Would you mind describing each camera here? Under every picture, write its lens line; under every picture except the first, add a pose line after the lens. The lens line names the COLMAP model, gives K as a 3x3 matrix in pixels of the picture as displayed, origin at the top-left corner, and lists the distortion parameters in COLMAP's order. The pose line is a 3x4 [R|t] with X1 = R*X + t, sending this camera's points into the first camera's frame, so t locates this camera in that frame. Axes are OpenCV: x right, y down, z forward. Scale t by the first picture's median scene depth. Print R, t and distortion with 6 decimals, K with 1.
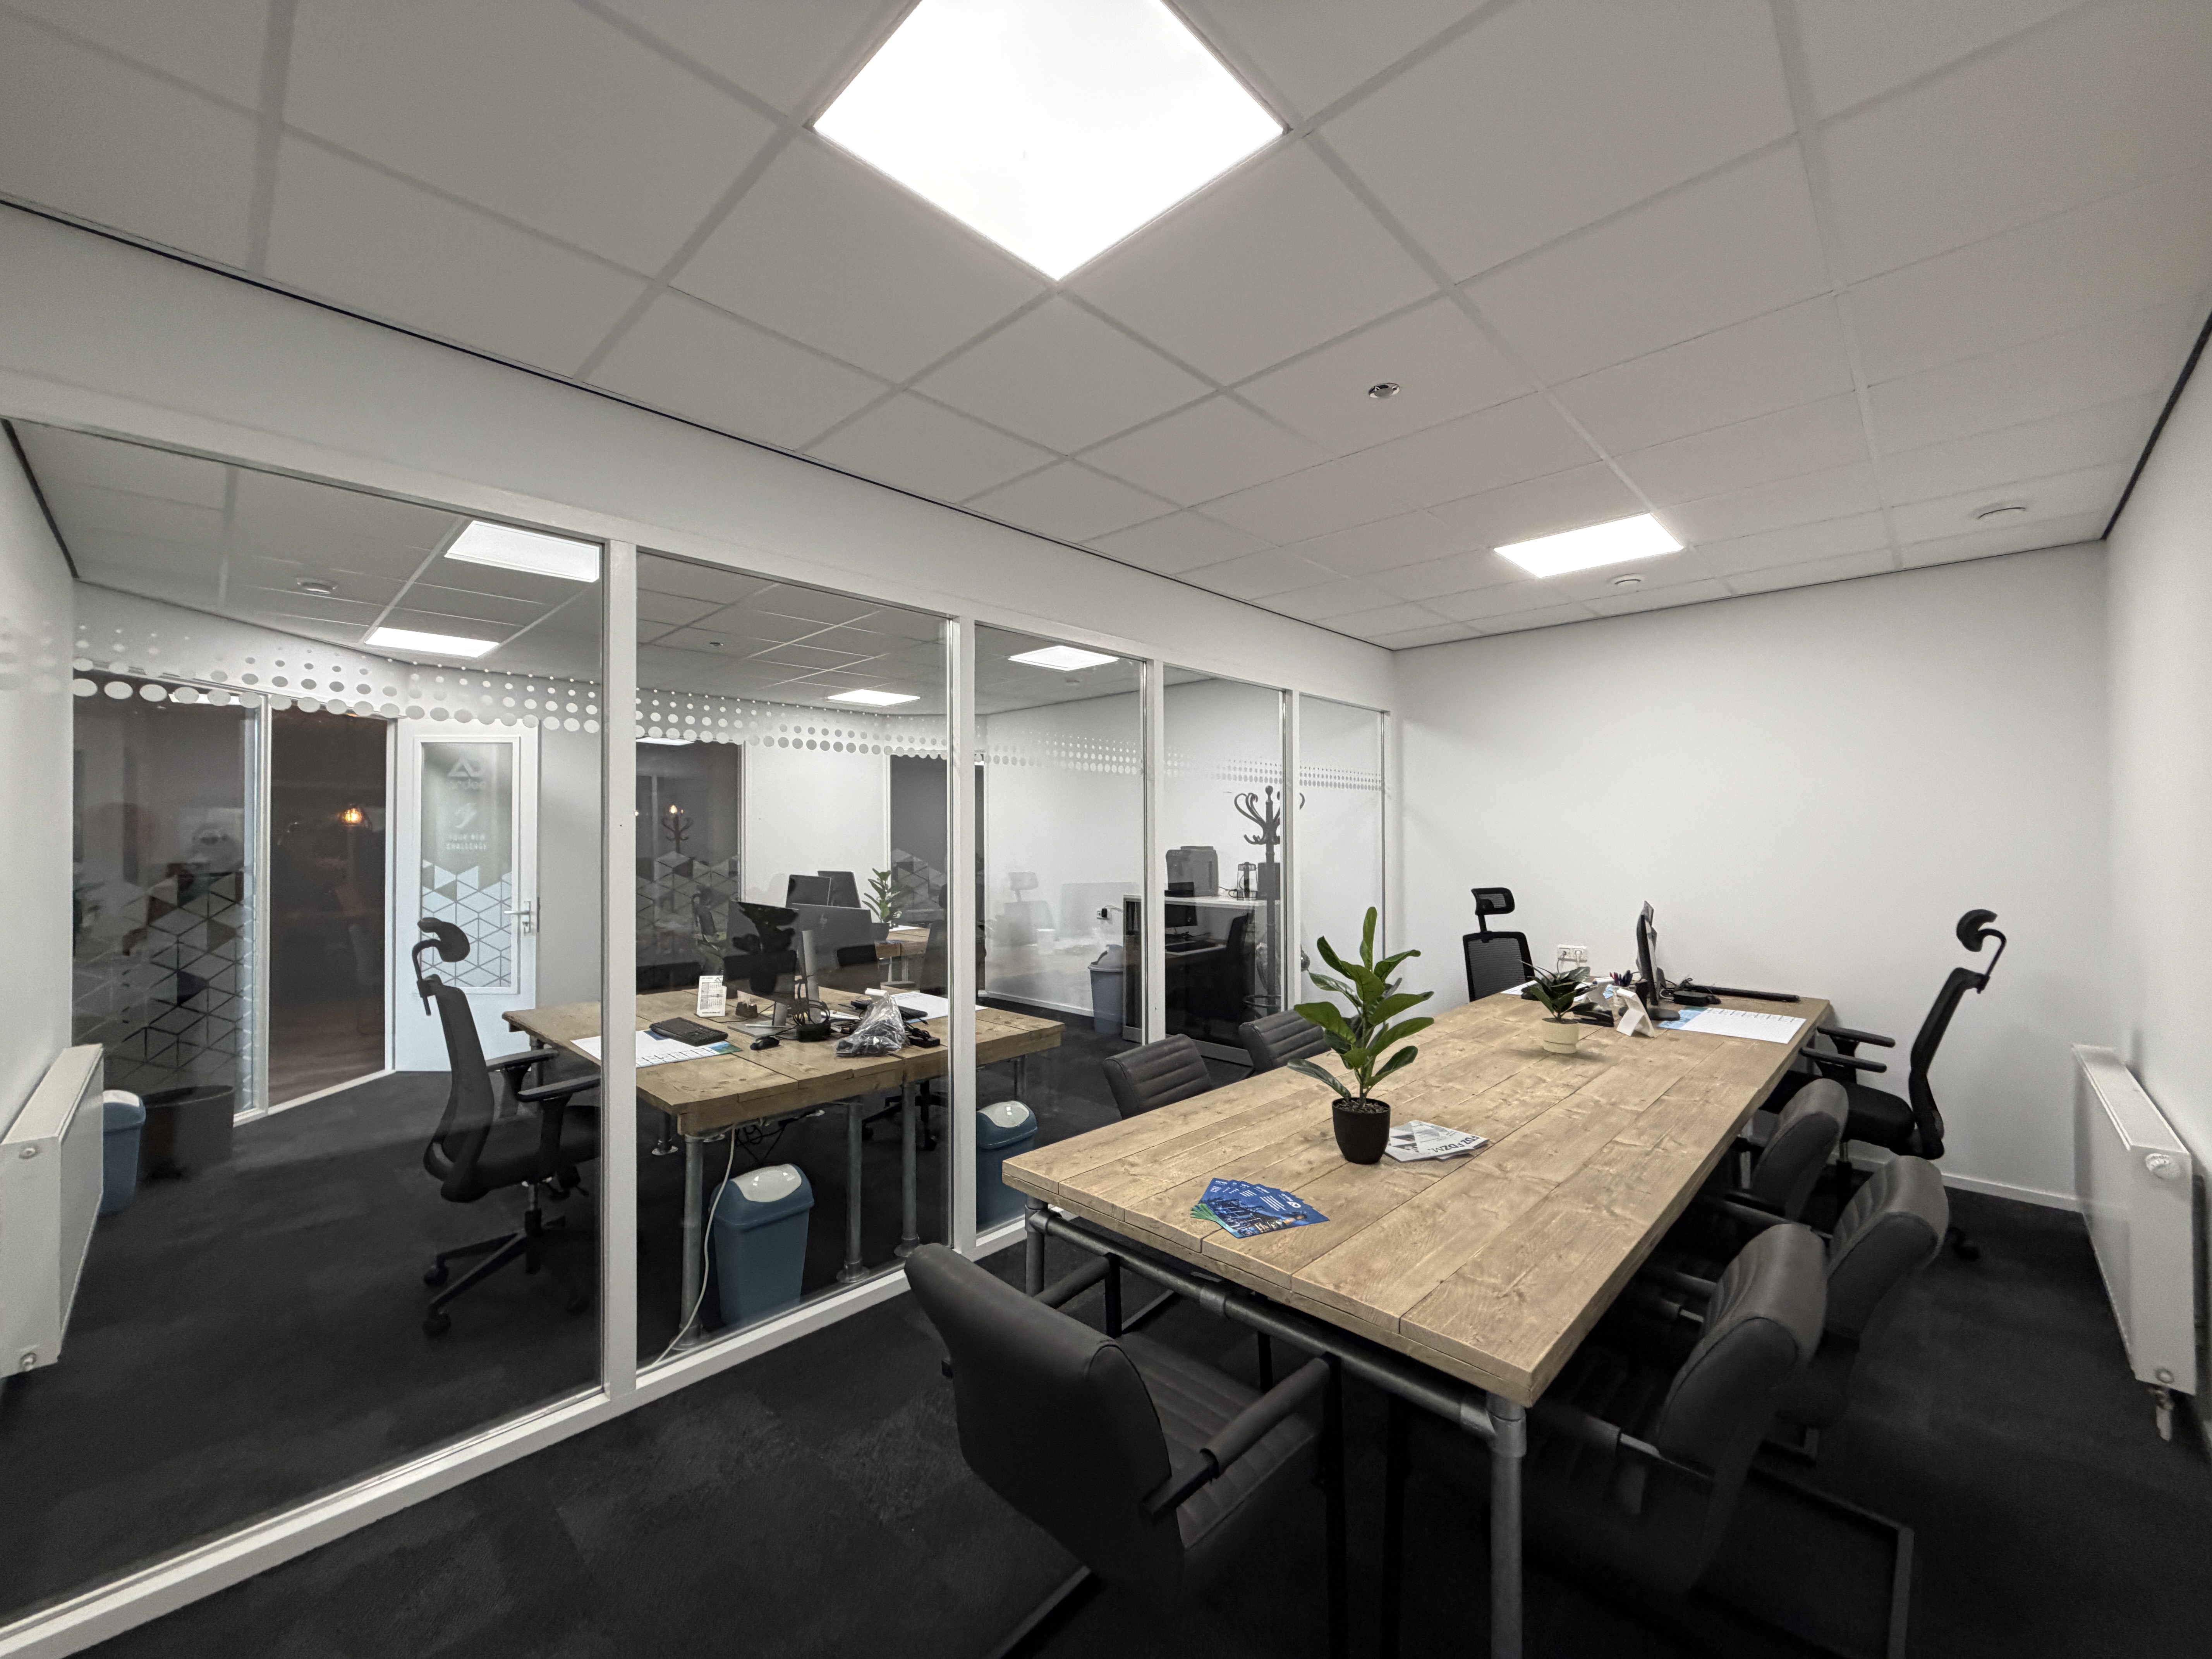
lens RADIAL K [[878.9, 0, 1101.4], [0, 878.9, 830.9], [0, 0, 1]] dist [0.000948, 0.000367]
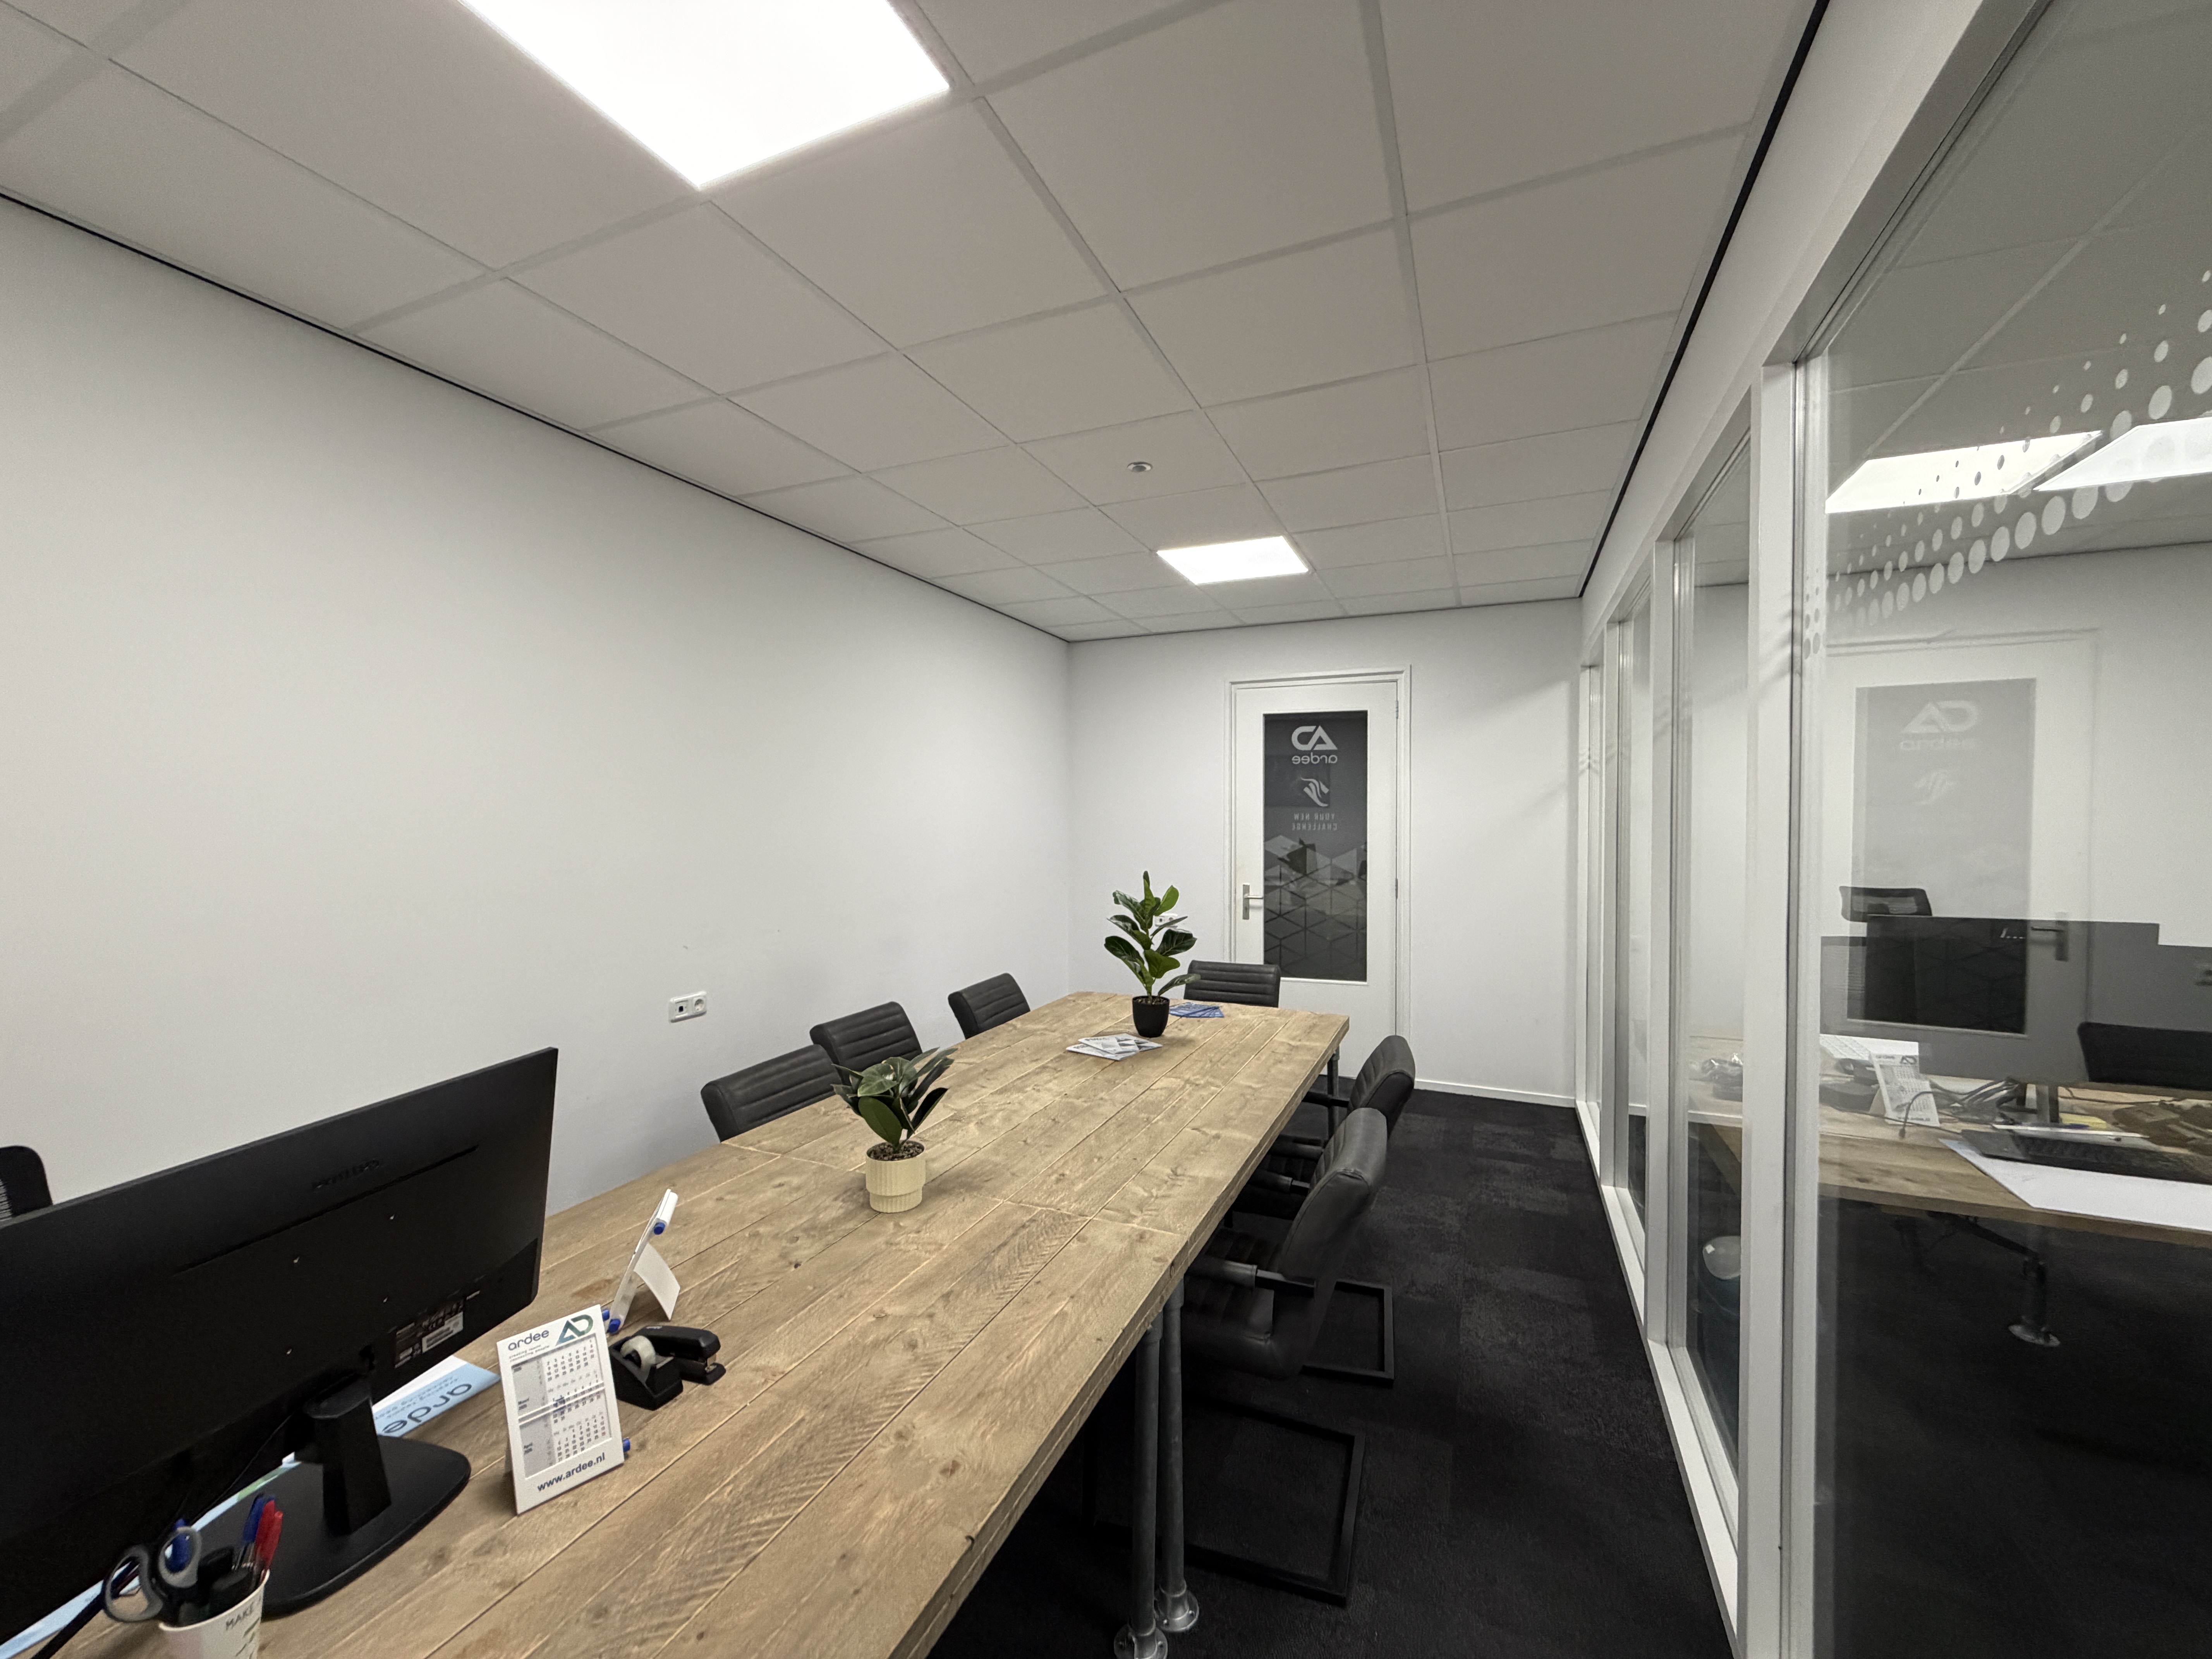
lens RADIAL K [[878.9, 0, 1106.0], [0, 878.9, 827.0], [0, 0, 1]] dist [0.000948, 0.000367]
pose [[-0.940131, 0.004353, -0.340786, 0.537597], [0.001273, 0.999956, 0.009260, 0.004243], [0.340812, 0.008272, -0.940095, 1.452207]]
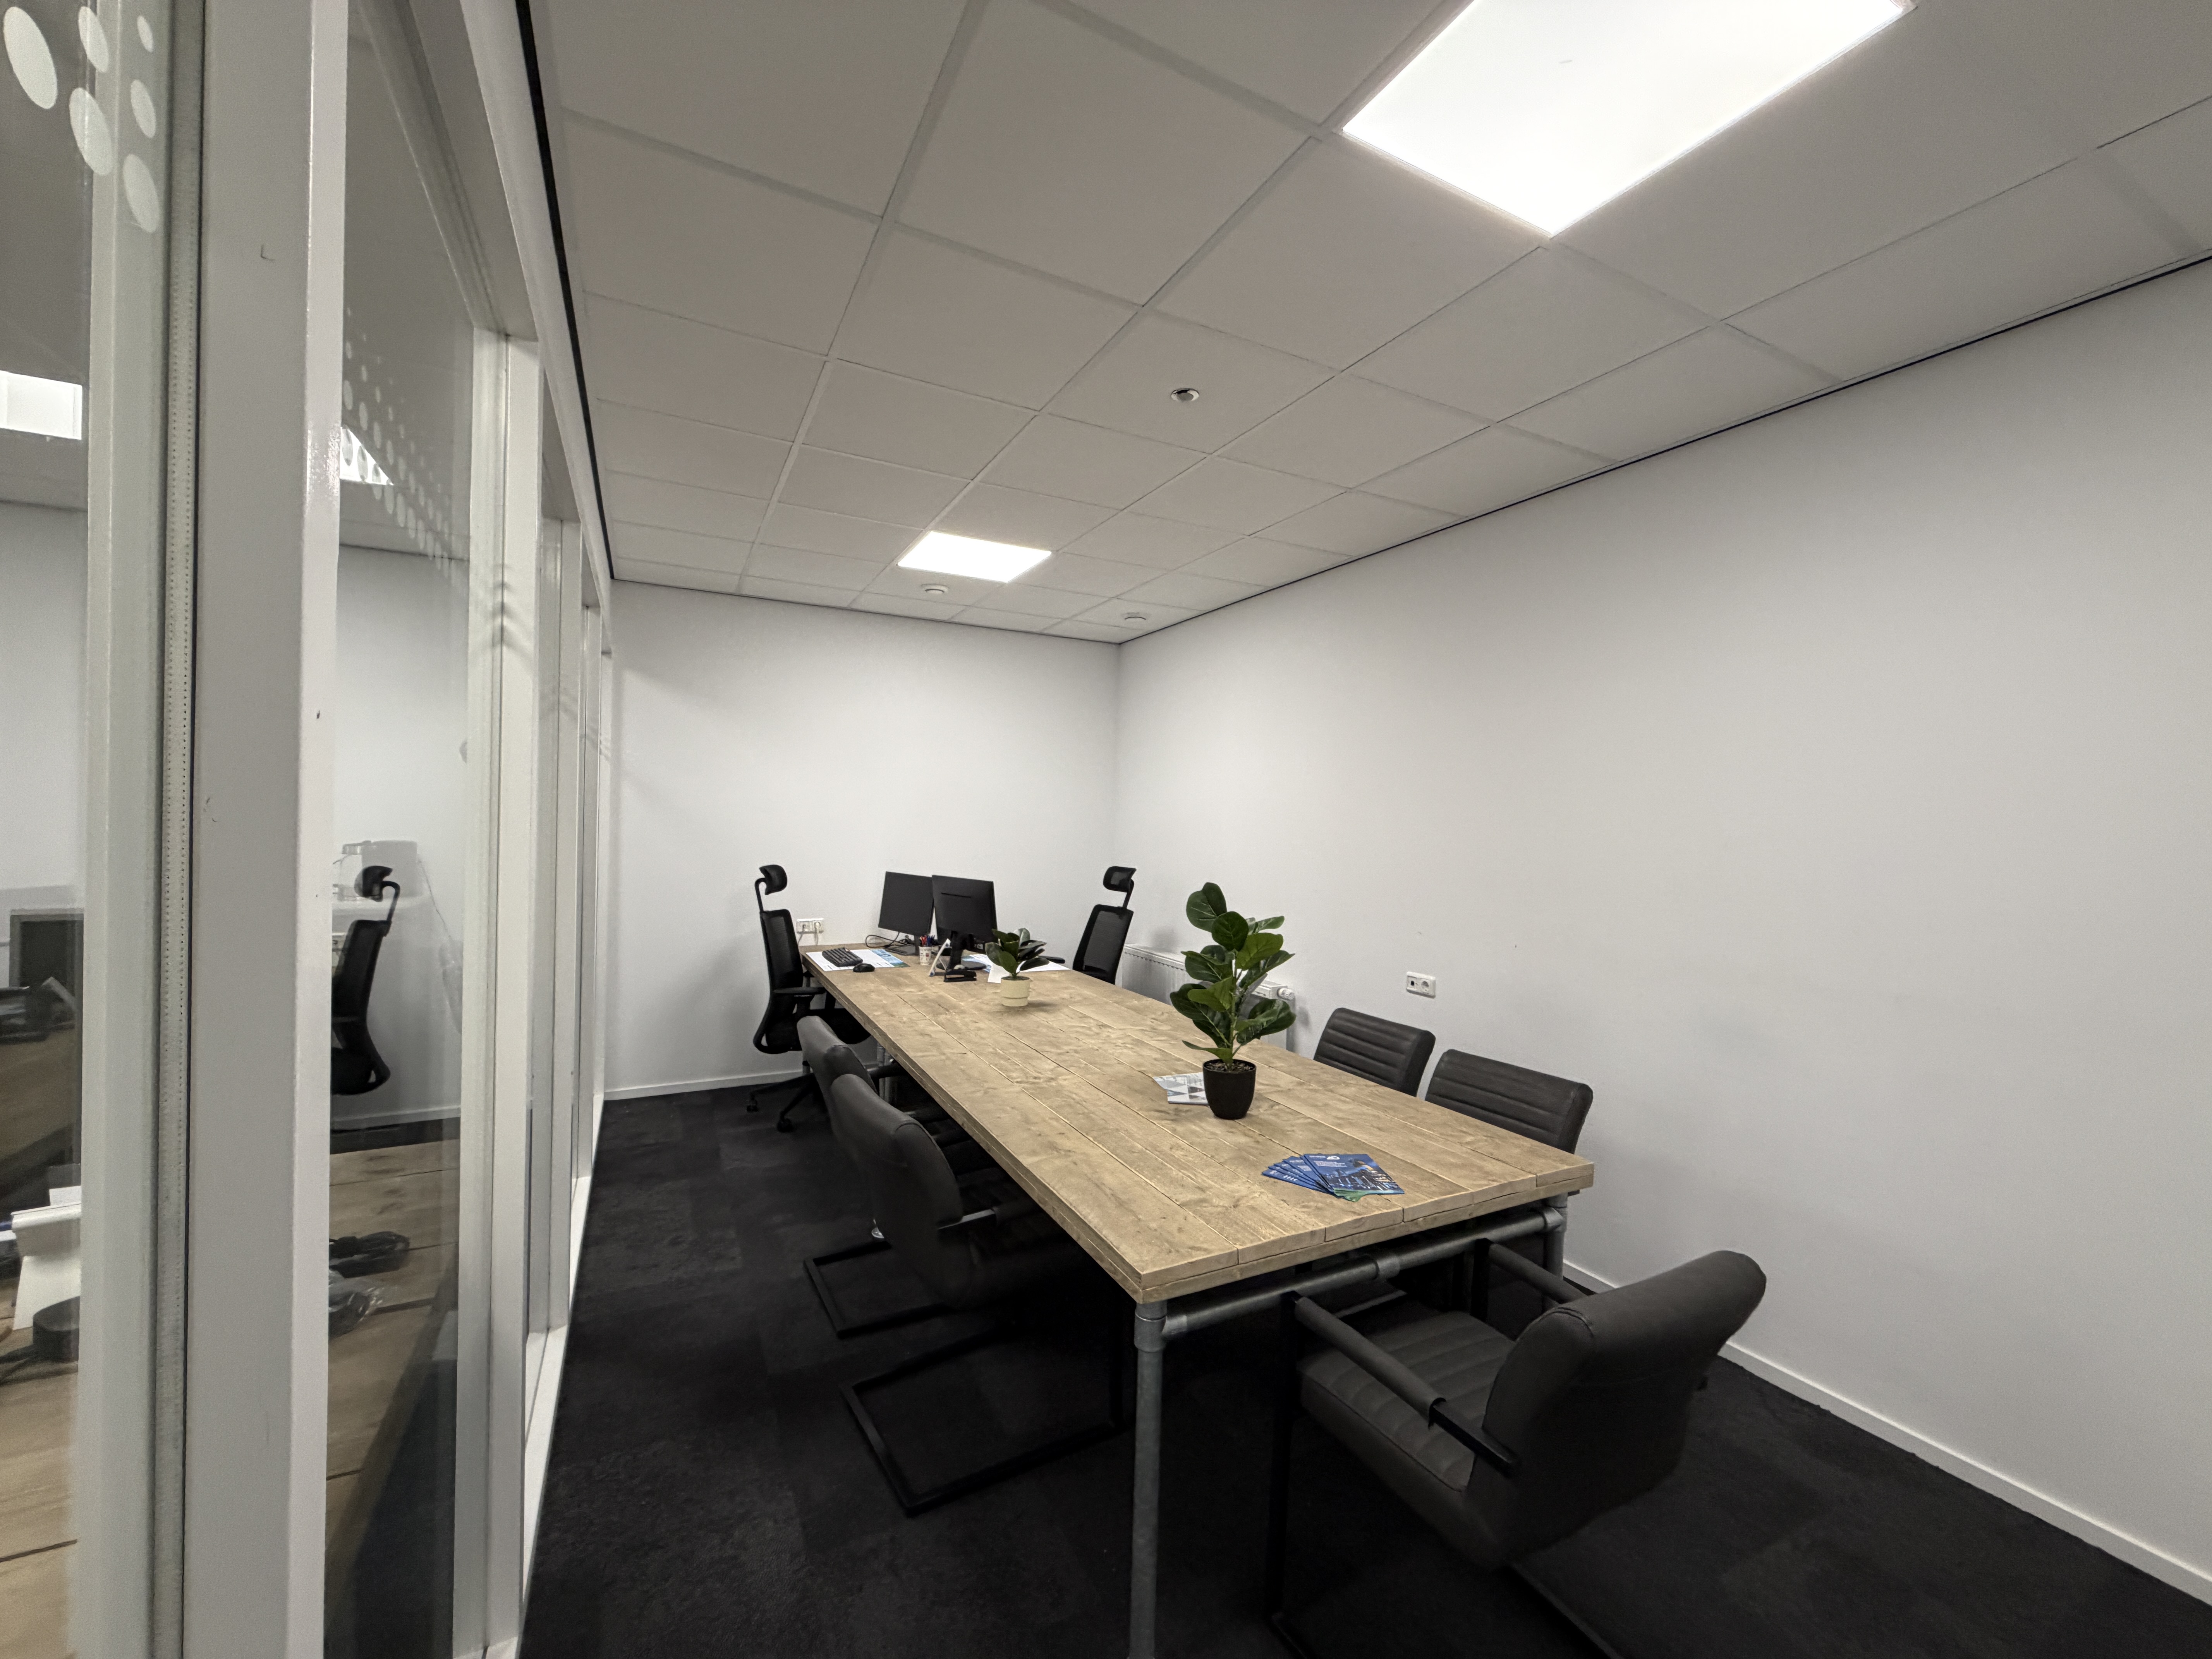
lens RADIAL K [[878.9, 0, 1109.3], [0, 878.9, 818.2], [0, 0, 1]] dist [0.000948, 0.000367]
pose [[0.321824, 0.011667, 0.946728, -0.476476], [-0.028877, 0.999580, -0.002502, 0.008897], [-0.946359, -0.026534, 0.322026, 0.488532]]
